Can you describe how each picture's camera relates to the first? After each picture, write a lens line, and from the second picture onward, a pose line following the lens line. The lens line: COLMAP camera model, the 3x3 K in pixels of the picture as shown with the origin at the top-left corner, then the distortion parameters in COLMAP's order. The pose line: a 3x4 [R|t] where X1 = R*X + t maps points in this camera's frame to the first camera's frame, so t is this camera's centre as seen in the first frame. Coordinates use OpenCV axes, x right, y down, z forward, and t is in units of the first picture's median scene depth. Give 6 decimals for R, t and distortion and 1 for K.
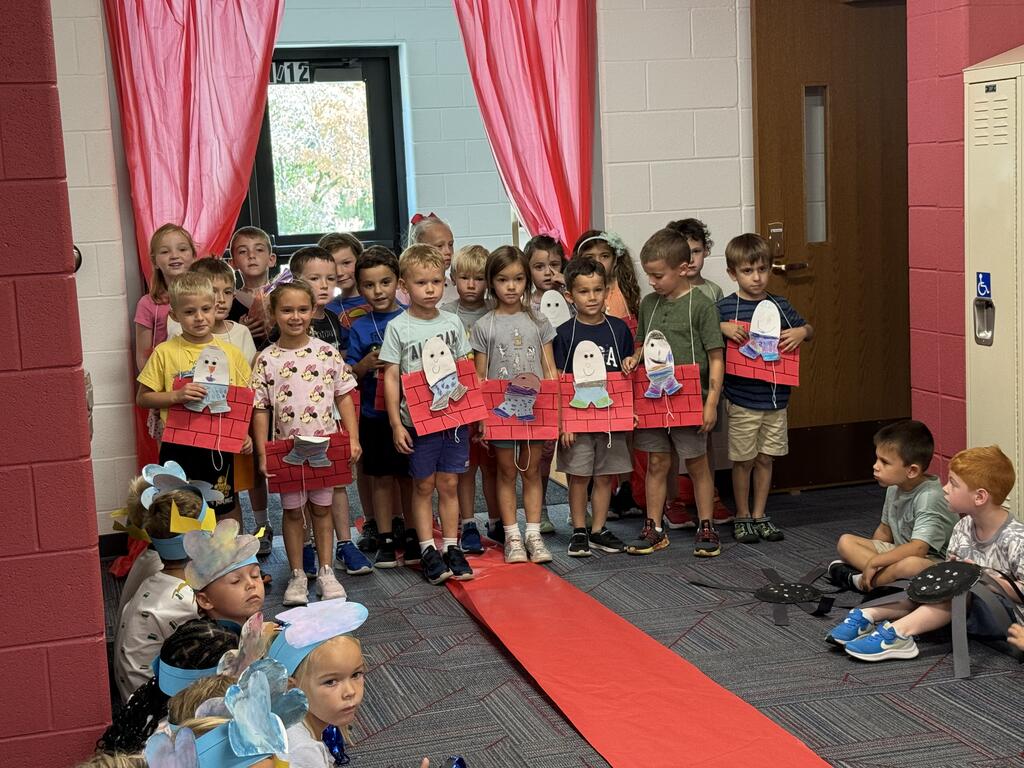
lens RADIAL K [[1610.3, 0, 518.2], [0, 1610.3, 383.2], [0, 0, 1]] dist [0.065141, 0.000000]
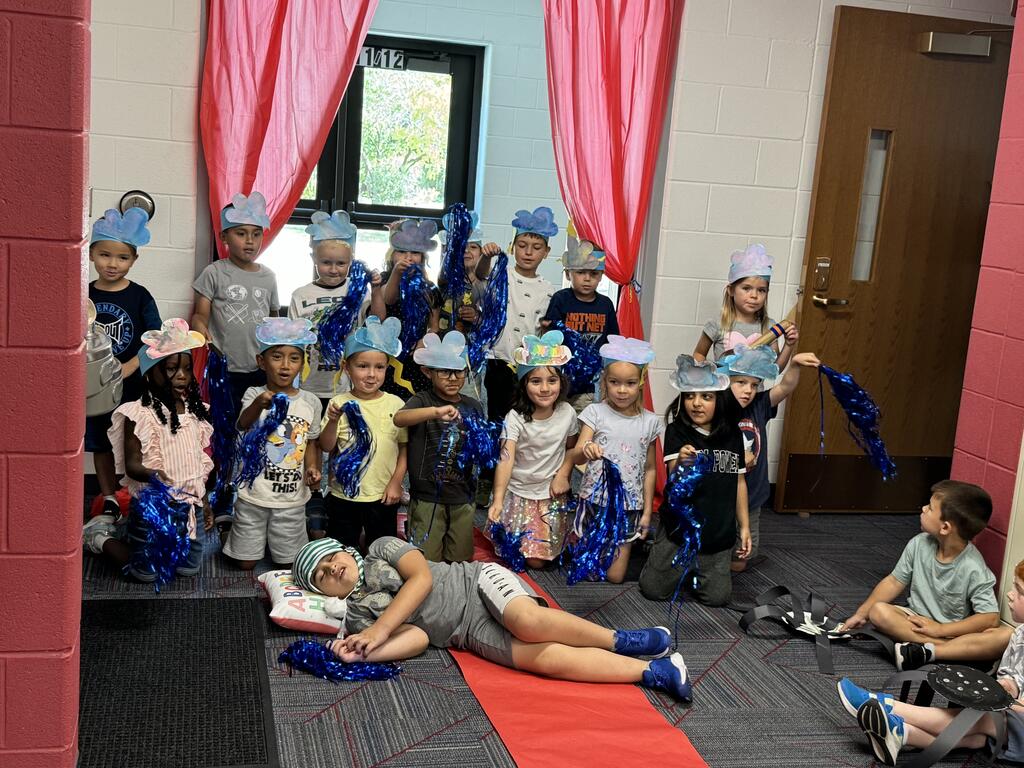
lens RADIAL K [[1261.4, 0, 502.7], [0, 1261.4, 388.2], [0, 0, 1]] dist [0.039521, 0.000000]
pose [[0.991082, 0.130486, -0.027022, -0.011796], [-0.129084, 0.990452, 0.048390, -0.028633], [0.033078, -0.044470, 0.998463, 0.176420]]
